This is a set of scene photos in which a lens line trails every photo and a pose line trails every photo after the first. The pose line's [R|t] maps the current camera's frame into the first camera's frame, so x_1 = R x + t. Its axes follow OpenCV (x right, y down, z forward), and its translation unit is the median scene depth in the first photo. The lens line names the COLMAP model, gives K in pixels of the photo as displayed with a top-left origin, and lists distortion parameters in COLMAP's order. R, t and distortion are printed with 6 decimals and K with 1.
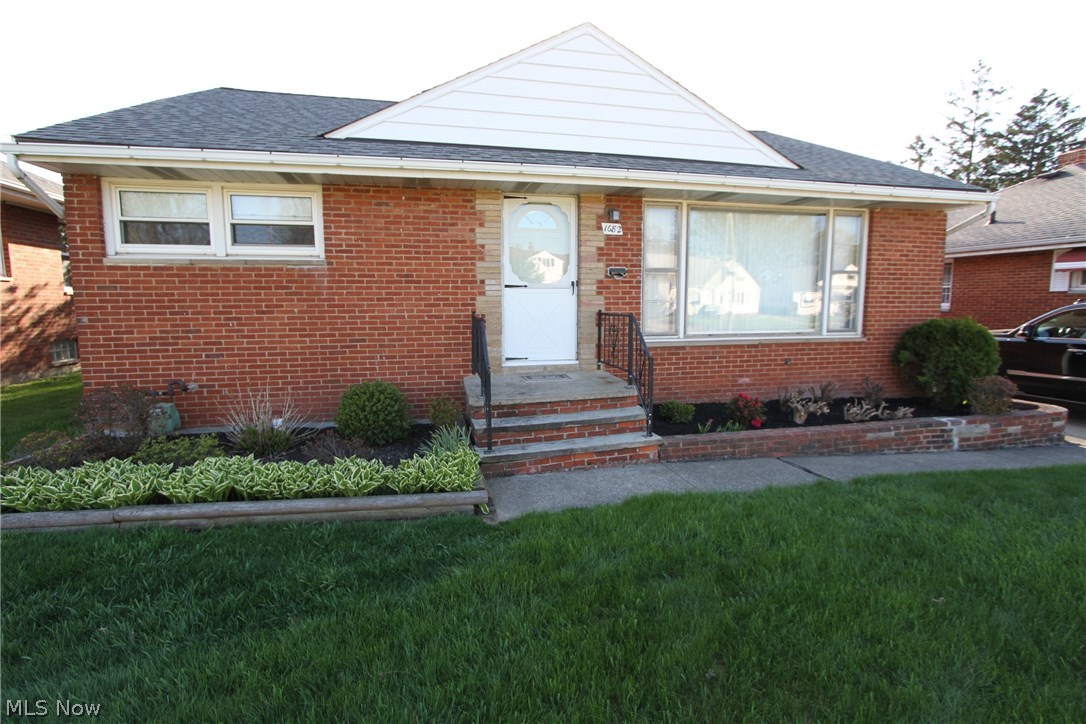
lens RADIAL K [[498.8, 0, 535.3], [0, 498.8, 359.1], [0, 0, 1]] dist [-0.017290, 0.002962]
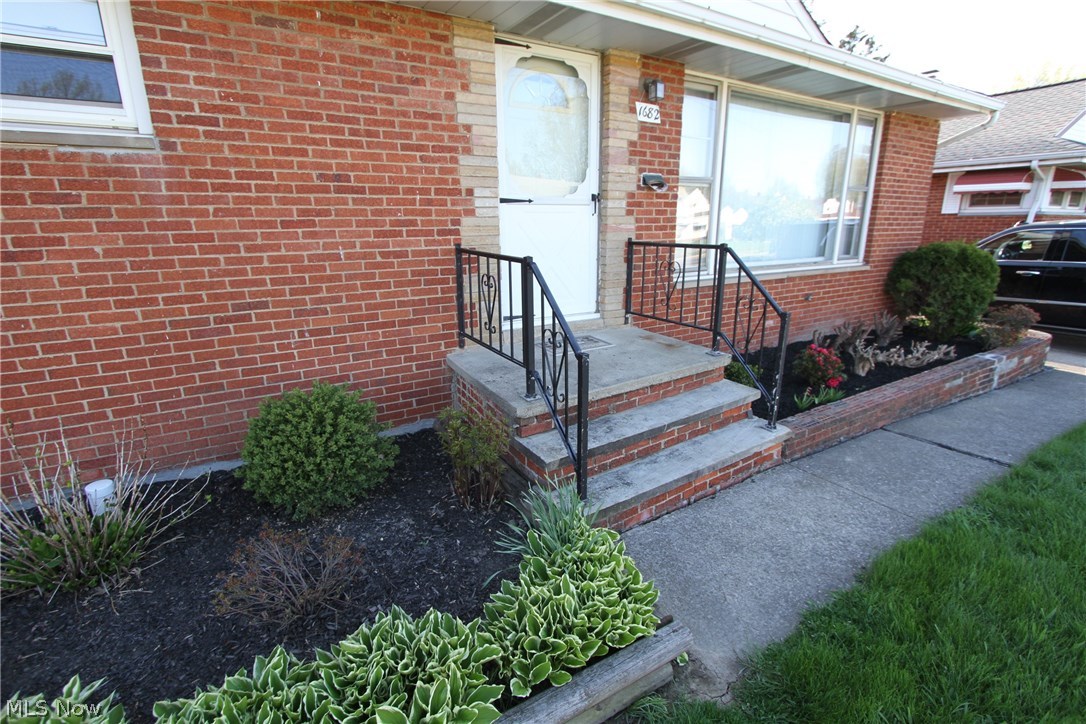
lens RADIAL K [[498.8, 0, 539.7], [0, 498.8, 363.6], [0, 0, 1]] dist [-0.017290, 0.002962]
pose [[0.946782, -0.092387, 0.308333, -0.231256], [0.044113, 0.986127, 0.160022, -0.046379], [-0.318840, -0.137904, 0.937723, 0.401861]]
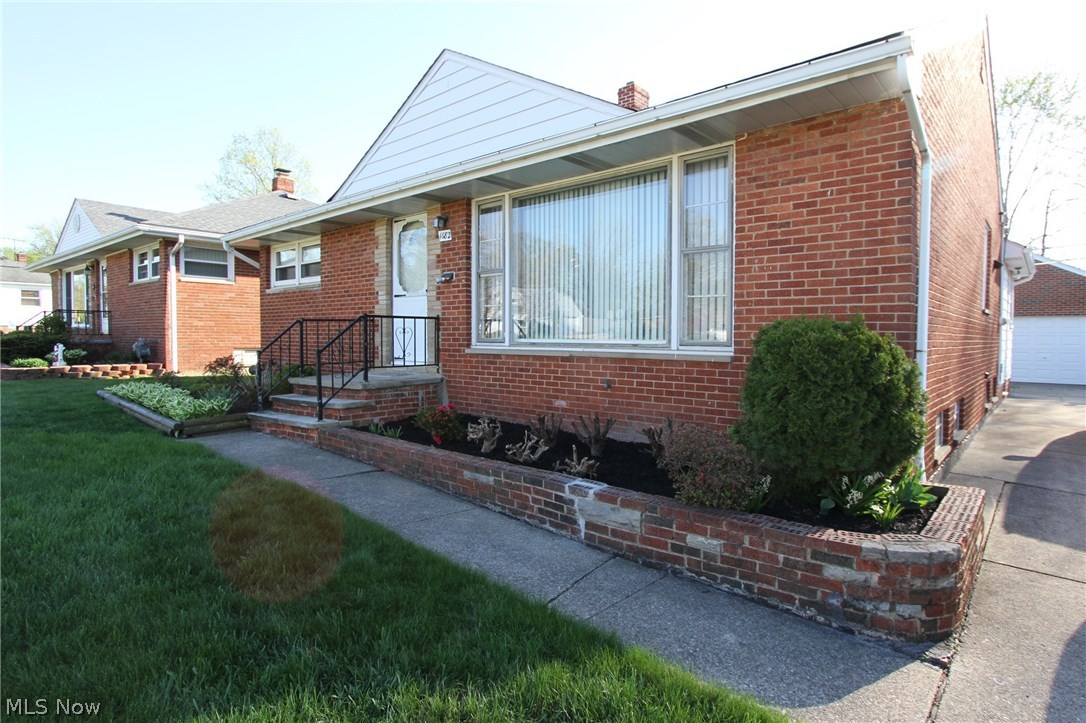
lens RADIAL K [[561.4, 0, 597.6], [0, 561.4, 352.3], [0, 0, 1]] dist [-0.014556, -0.002422]
pose [[0.632476, 0.029363, -0.774023, 1.325794], [-0.099220, 0.994120, -0.043363, -0.004671], [0.768199, 0.104225, 0.631671, 0.571285]]
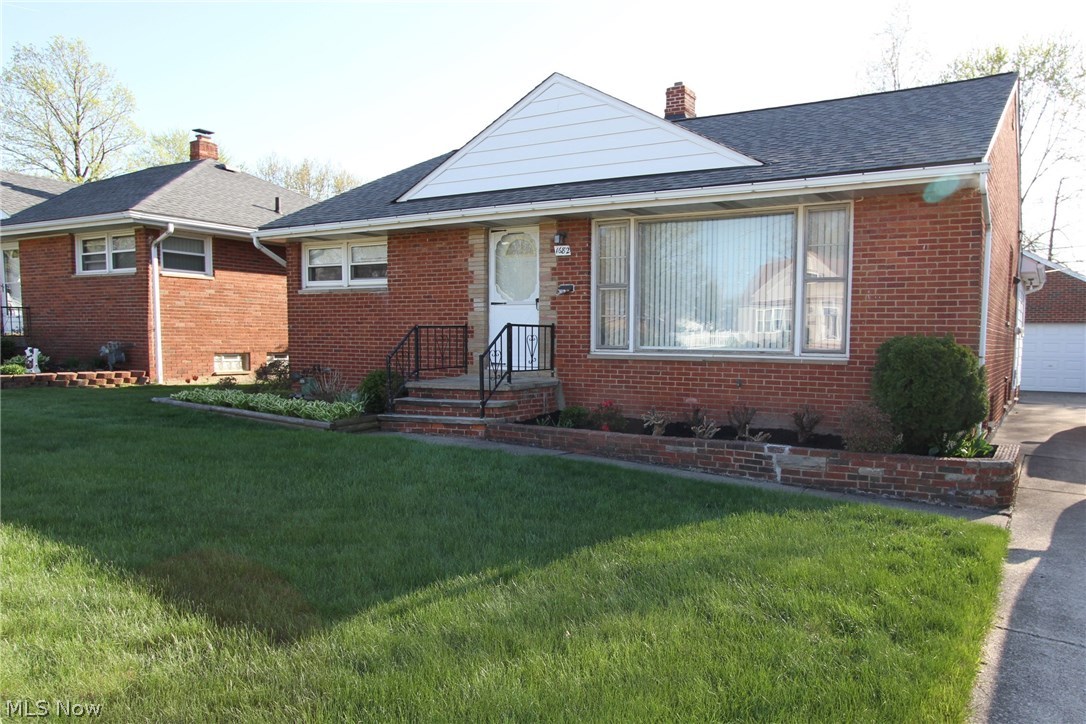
lens RADIAL K [[755.5, 0, 618.2], [0, 755.5, 396.9], [0, 0, 1]] dist [-0.017129, 0.011122]
pose [[0.747673, 0.062913, -0.661080, 1.469101], [-0.092715, 0.995641, -0.010107, 0.074279], [0.657563, 0.068849, 0.750247, -0.173063]]
